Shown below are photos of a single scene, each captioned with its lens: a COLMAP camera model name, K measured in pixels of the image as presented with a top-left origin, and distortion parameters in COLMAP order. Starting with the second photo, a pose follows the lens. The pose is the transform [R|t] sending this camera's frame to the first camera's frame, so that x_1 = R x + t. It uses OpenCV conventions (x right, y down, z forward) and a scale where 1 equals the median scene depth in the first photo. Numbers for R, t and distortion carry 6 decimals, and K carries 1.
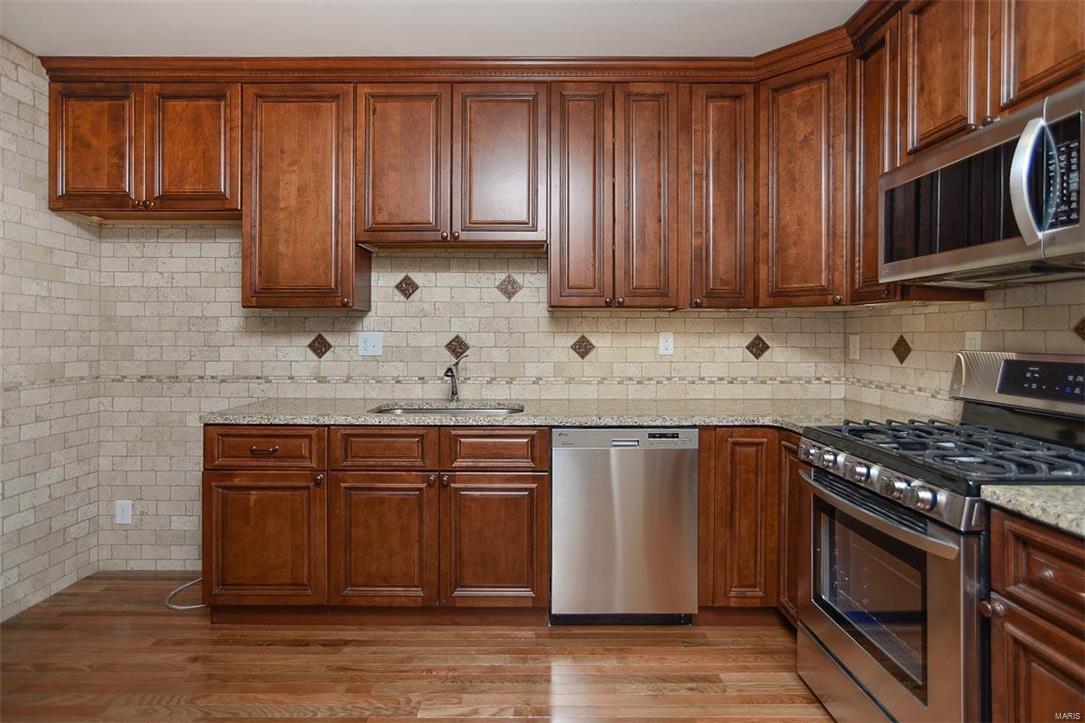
lens RADIAL K [[547.6, 0, 527.0], [0, 547.6, 333.3], [0, 0, 1]] dist [-0.015950, 0.011403]
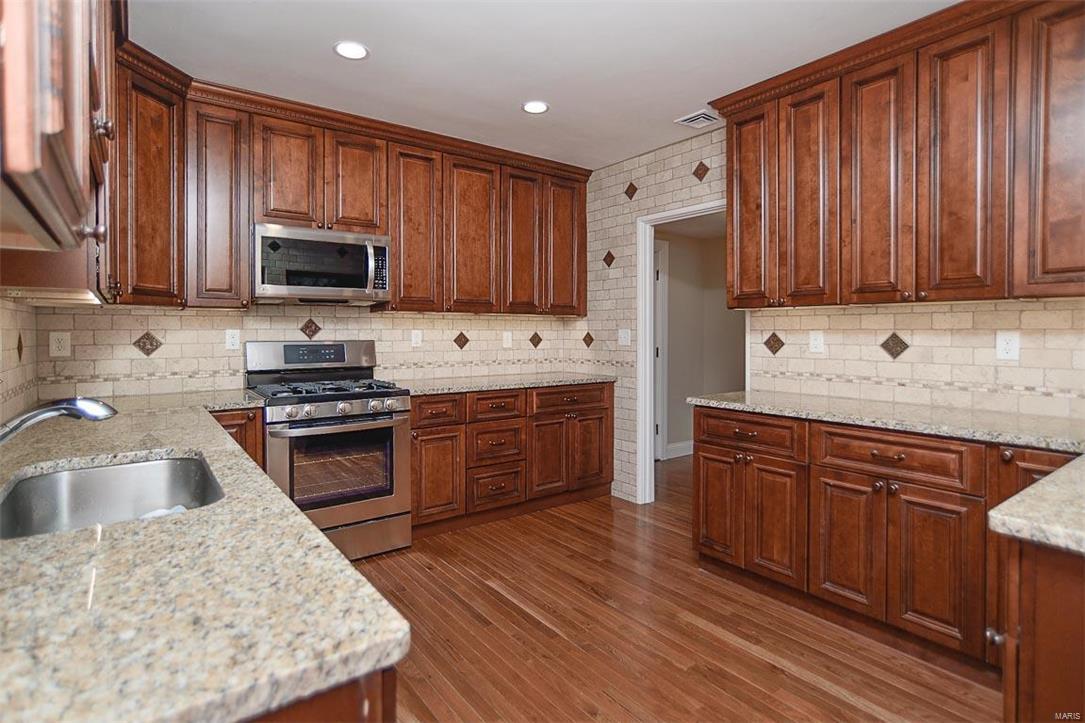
lens RADIAL K [[547.6, 0, 527.0], [0, 547.6, 334.5], [0, 0, 1]] dist [-0.015950, 0.011403]
pose [[-0.581712, -0.006634, 0.813368, -0.747935], [-0.001769, 0.999975, 0.006891, -0.001077], [-0.813393, 0.002570, -0.581709, 0.964792]]
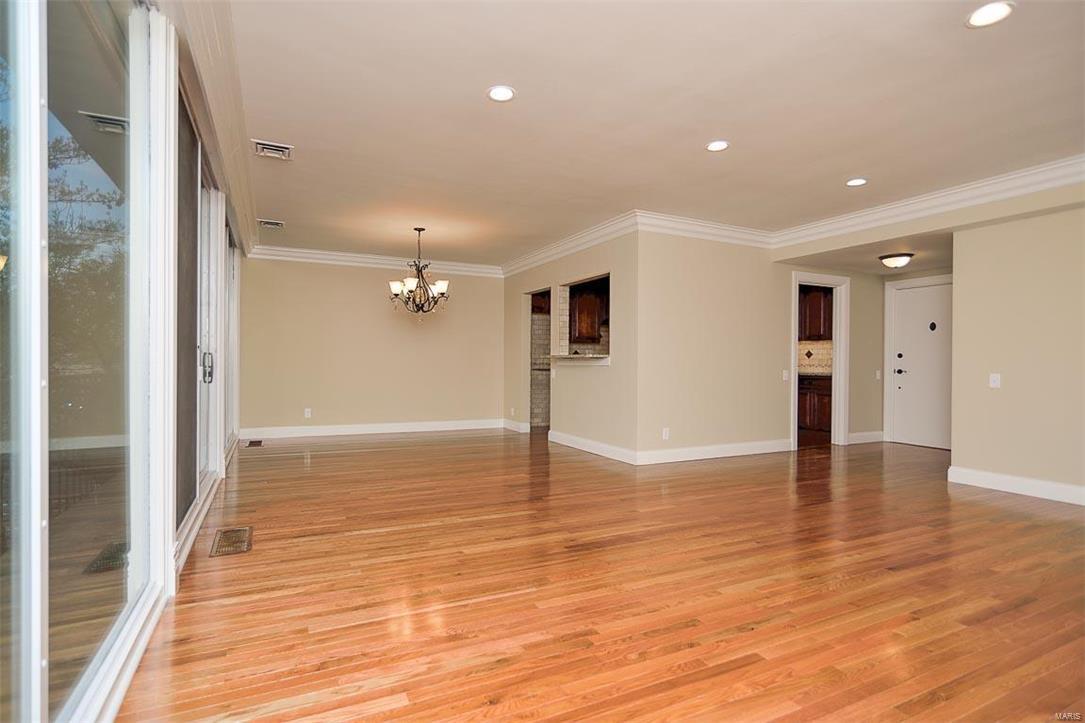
lens RADIAL K [[547.6, 0, 540.0], [0, 547.6, 364.5], [0, 0, 1]] dist [-0.015950, 0.011403]
pose [[0.899938, -0.002243, 0.436011, -2.308315], [-0.001328, 0.999968, 0.007885, 0.065404], [-0.436015, -0.007675, 0.899907, -2.105581]]
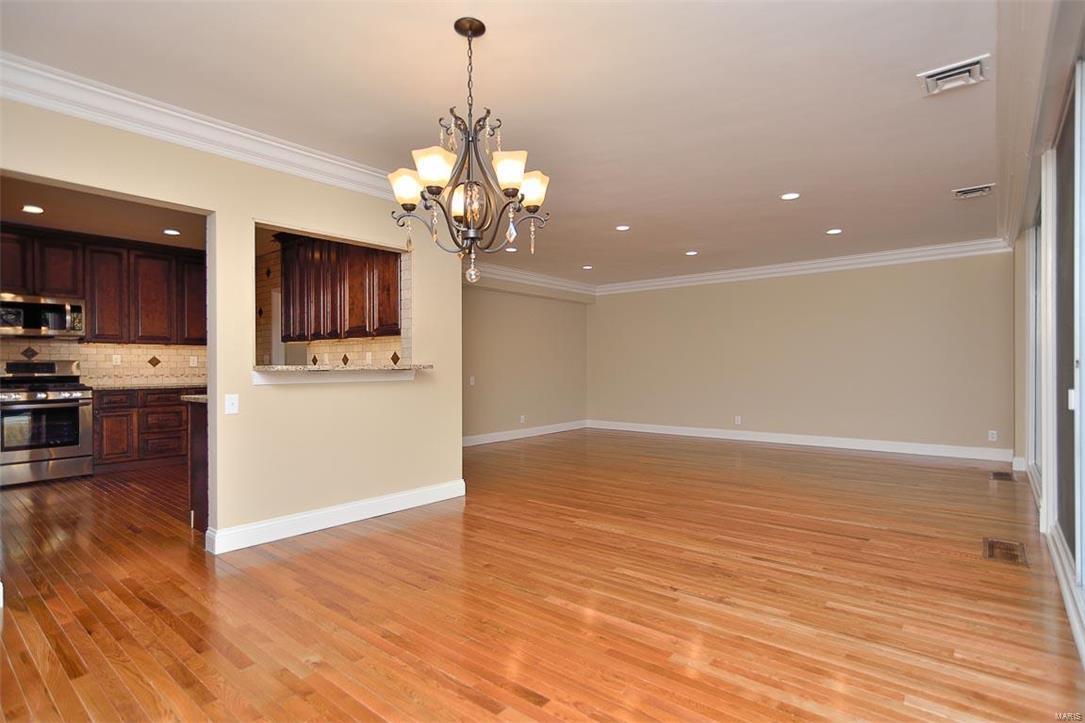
lens RADIAL K [[547.6, 0, 548.1], [0, 547.6, 364.9], [0, 0, 1]] dist [-0.015950, 0.011403]
pose [[-0.773456, 0.002361, 0.633845, -2.382837], [0.000465, 0.999995, -0.003157, 0.051711], [-0.633849, -0.002147, -0.773454, 0.998461]]
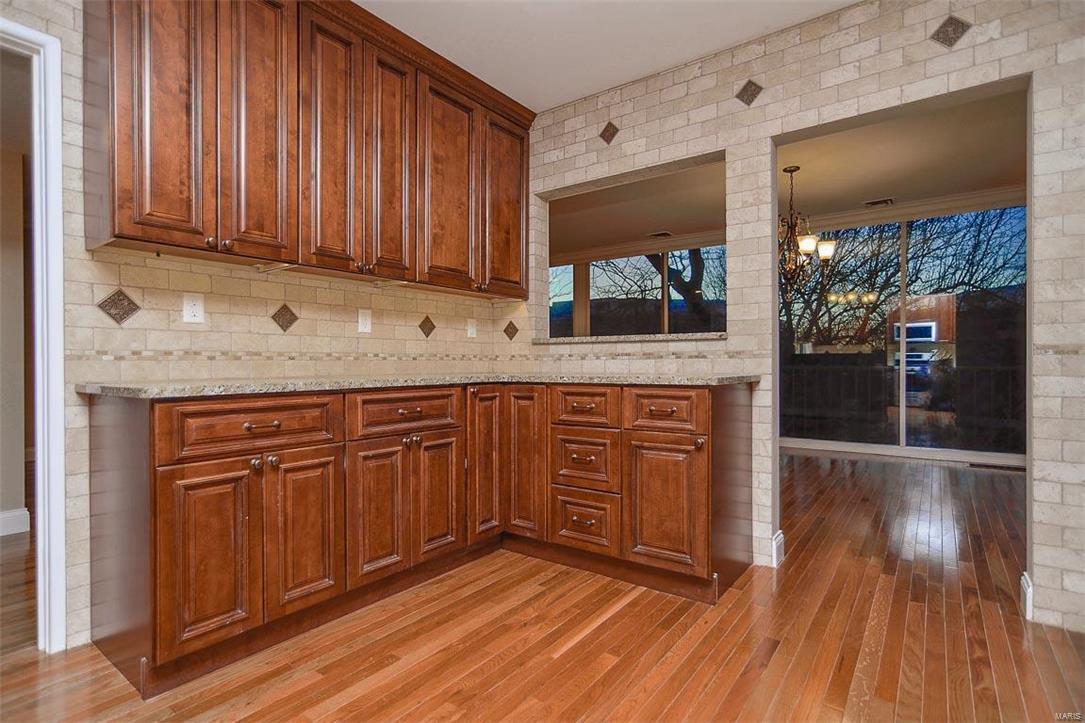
lens RADIAL K [[547.6, 0, 542.7], [0, 547.6, 362.6], [0, 0, 1]] dist [-0.015950, 0.011403]
pose [[-0.596933, -0.002672, -0.802287, 0.167477], [0.003465, 0.999977, -0.005909, 0.110470], [0.802284, -0.006308, -0.596910, 0.753783]]
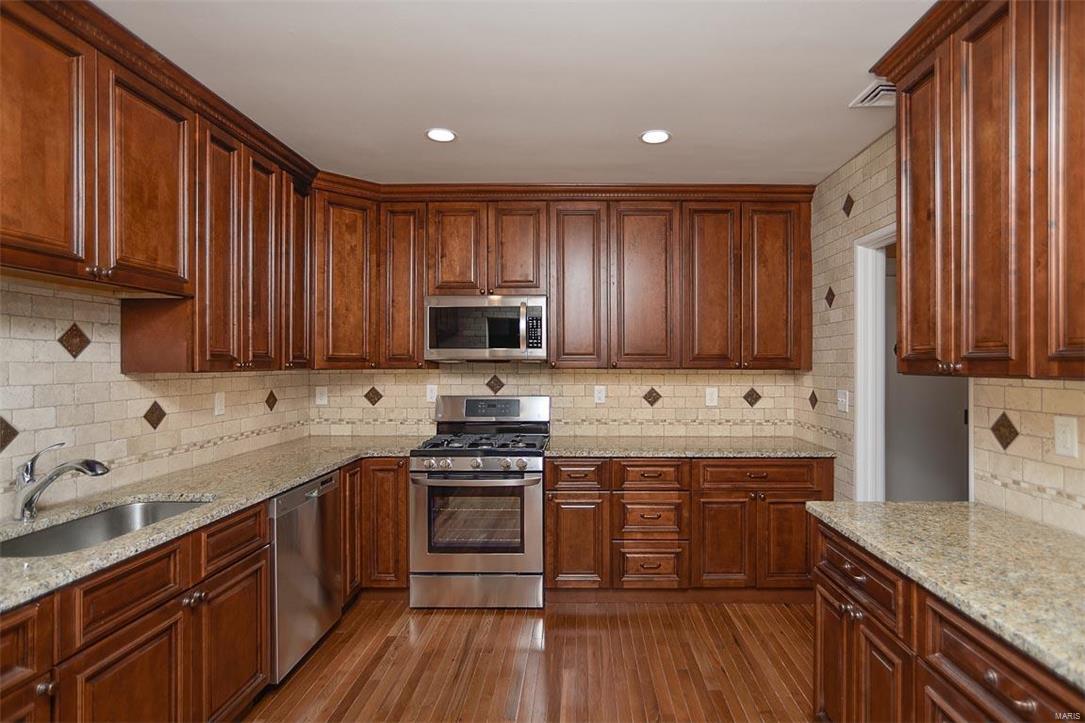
lens RADIAL K [[547.6, 0, 574.9], [0, 547.6, 363.1], [0, 0, 1]] dist [-0.015950, 0.011403]
pose [[0.010171, -0.000410, 0.999948, -0.816234], [-0.002141, 0.999998, 0.000432, -0.063189], [-0.999946, -0.002145, 0.010171, 0.389049]]
